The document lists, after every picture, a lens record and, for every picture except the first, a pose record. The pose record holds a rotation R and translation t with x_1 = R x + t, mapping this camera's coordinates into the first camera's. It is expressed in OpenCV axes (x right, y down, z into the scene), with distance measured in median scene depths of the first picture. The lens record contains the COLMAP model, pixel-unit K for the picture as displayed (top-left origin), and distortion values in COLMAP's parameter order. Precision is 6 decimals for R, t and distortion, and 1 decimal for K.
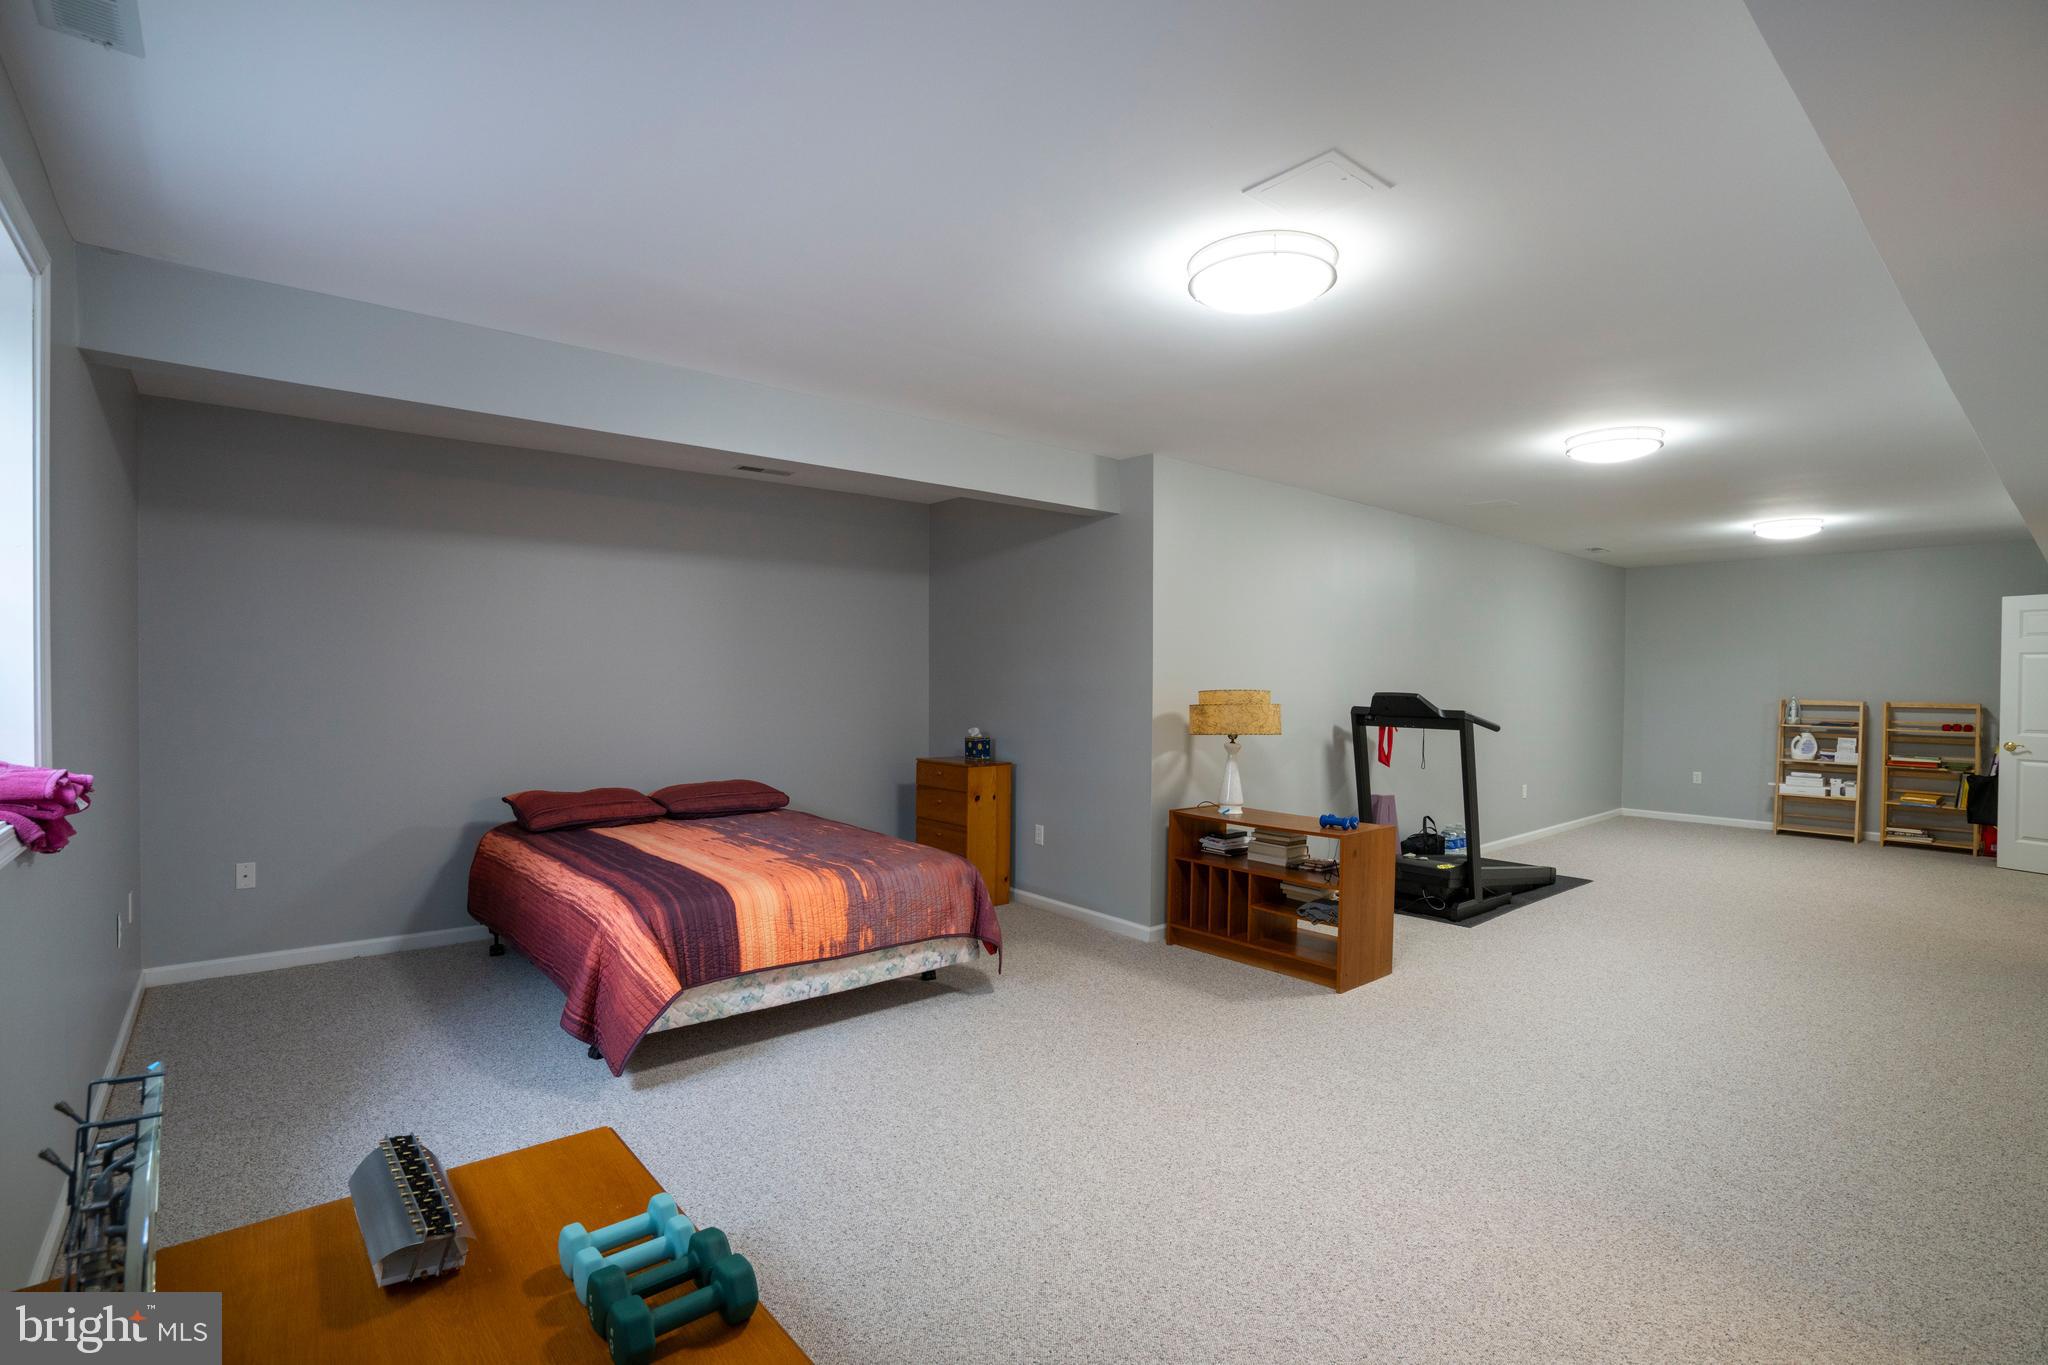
lens RADIAL K [[949.7, 0, 1017.0], [0, 949.7, 691.8], [0, 0, 1]] dist [-0.062979, 0.026076]
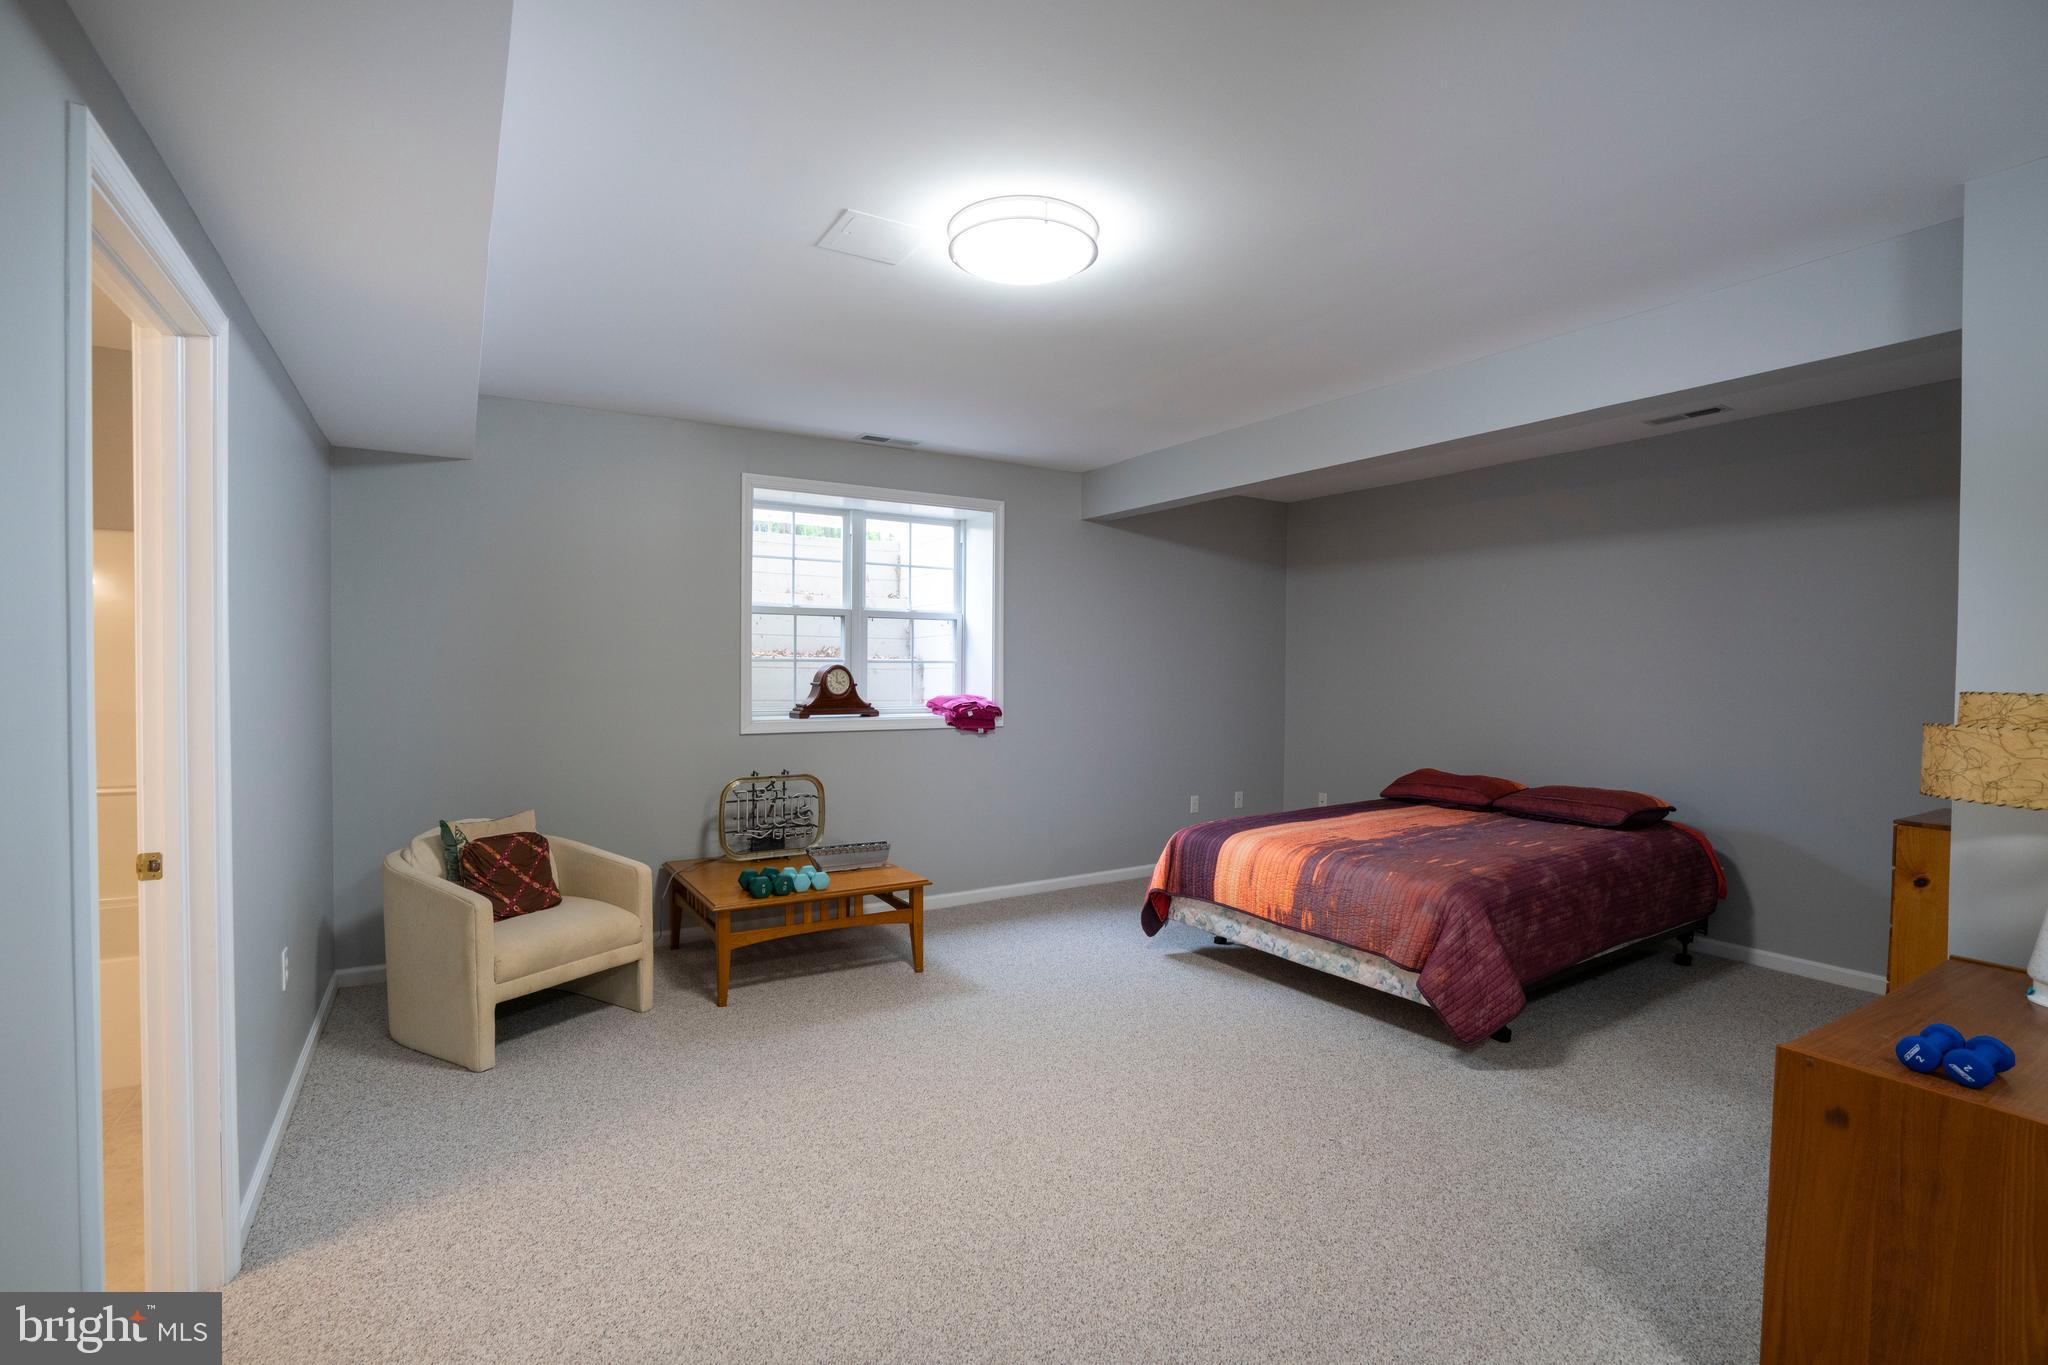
lens RADIAL K [[949.7, 0, 1017.0], [0, 949.7, 691.8], [0, 0, 1]] dist [-0.062979, 0.026076]
pose [[-0.155742, 0.013461, -0.987706, 0.893246], [-0.024010, 0.999560, 0.017409, 0.003328], [0.987506, 0.026426, -0.155350, 0.839528]]
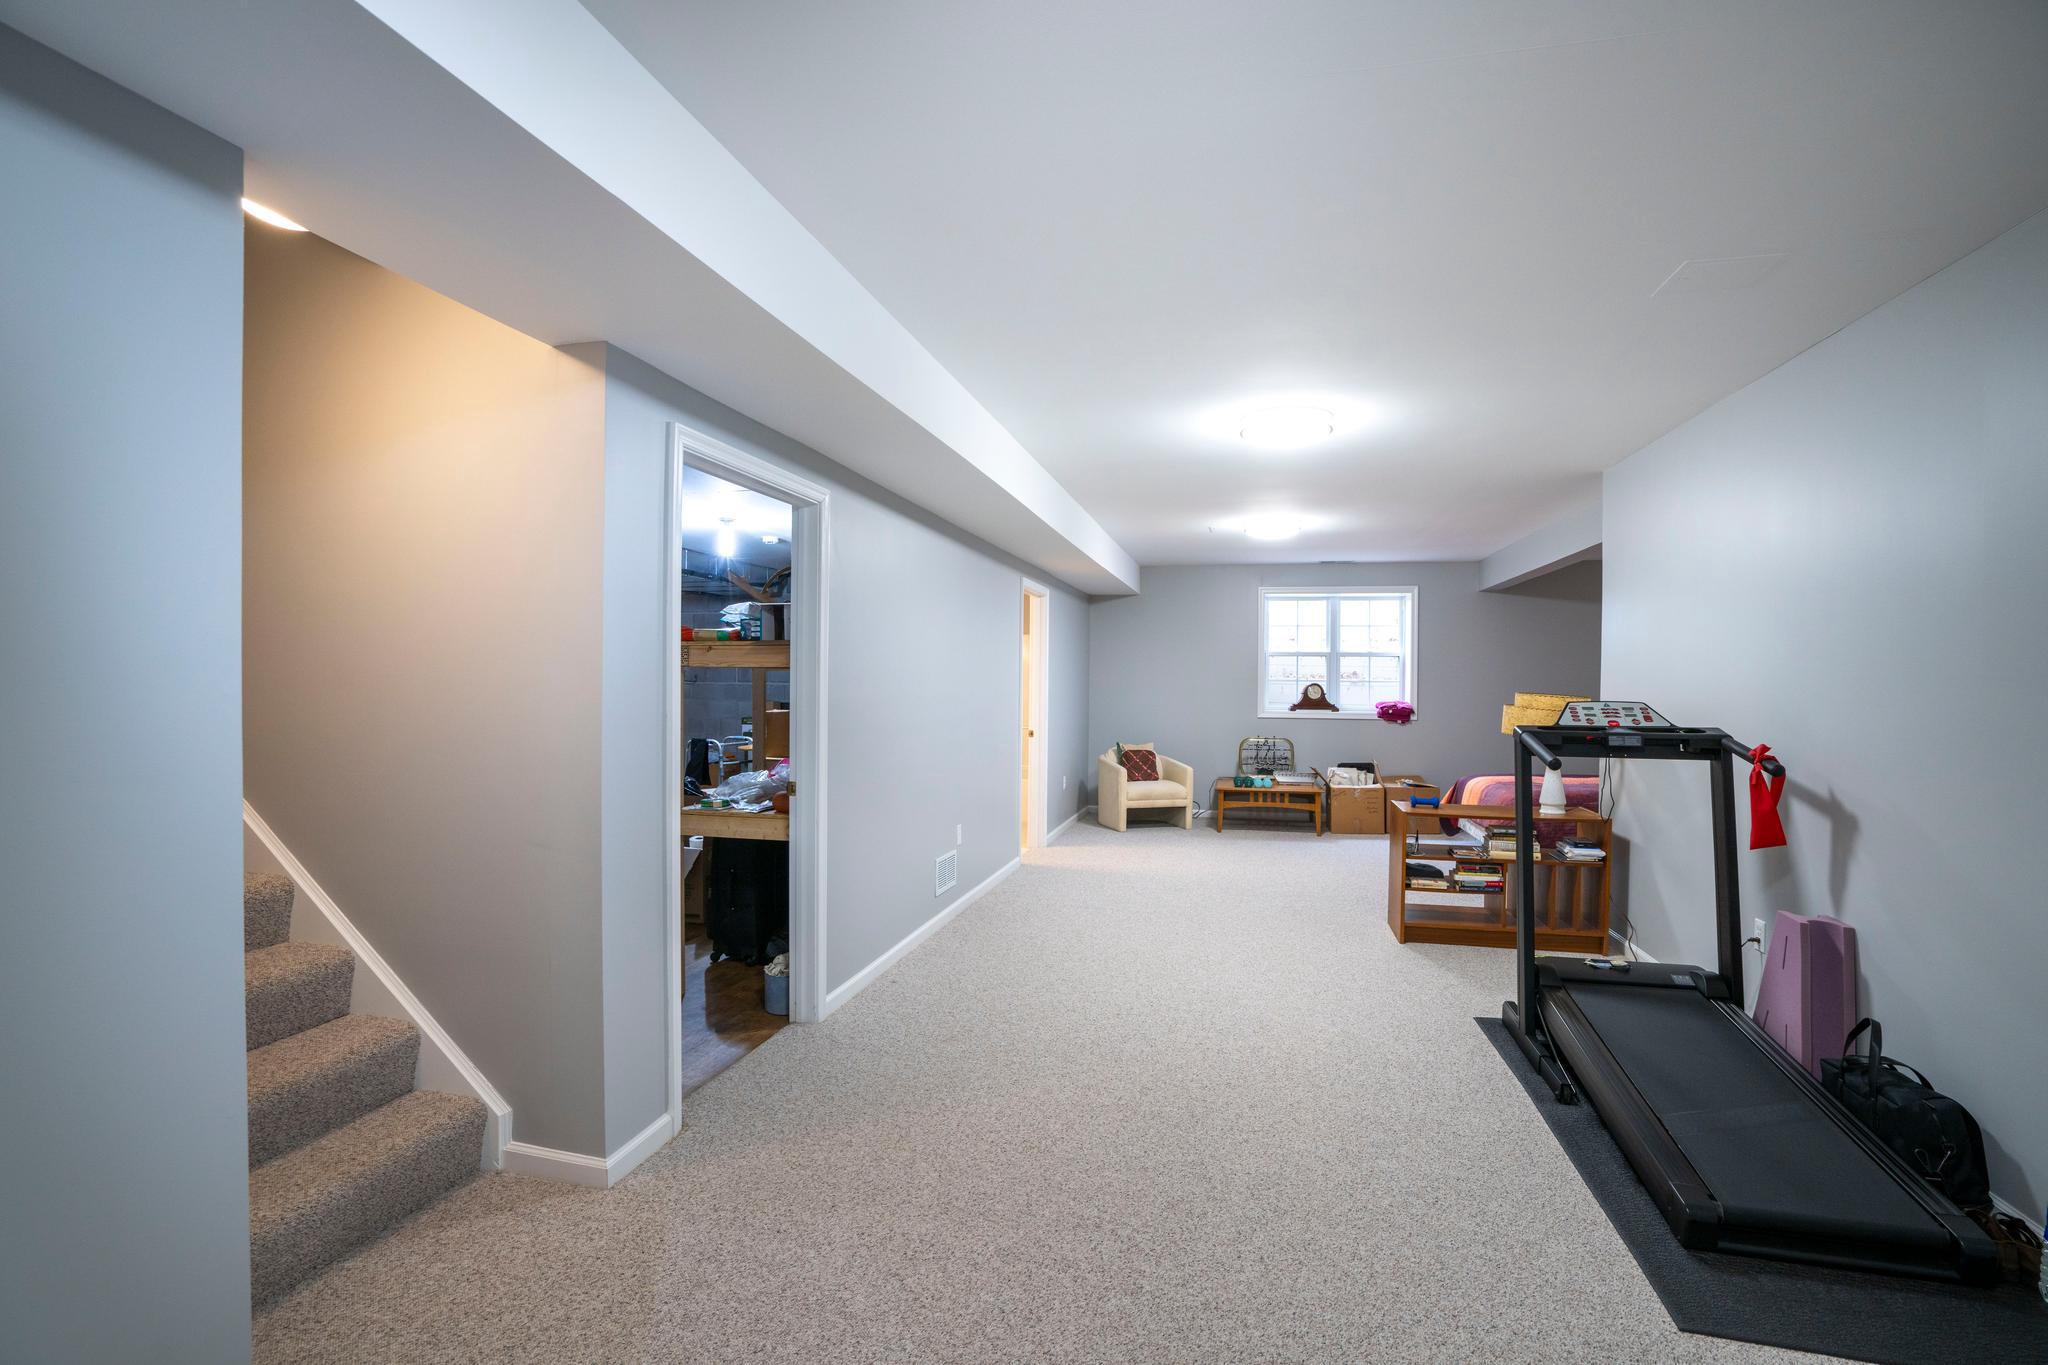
lens RADIAL K [[949.7, 0, 1017.0], [0, 949.7, 691.8], [0, 0, 1]] dist [-0.062979, 0.026076]
pose [[-0.806013, -0.009331, -0.591824, 1.760307], [-0.026987, 0.999415, 0.020996, -0.014650], [0.591282, 0.032894, -0.805794, 1.989448]]
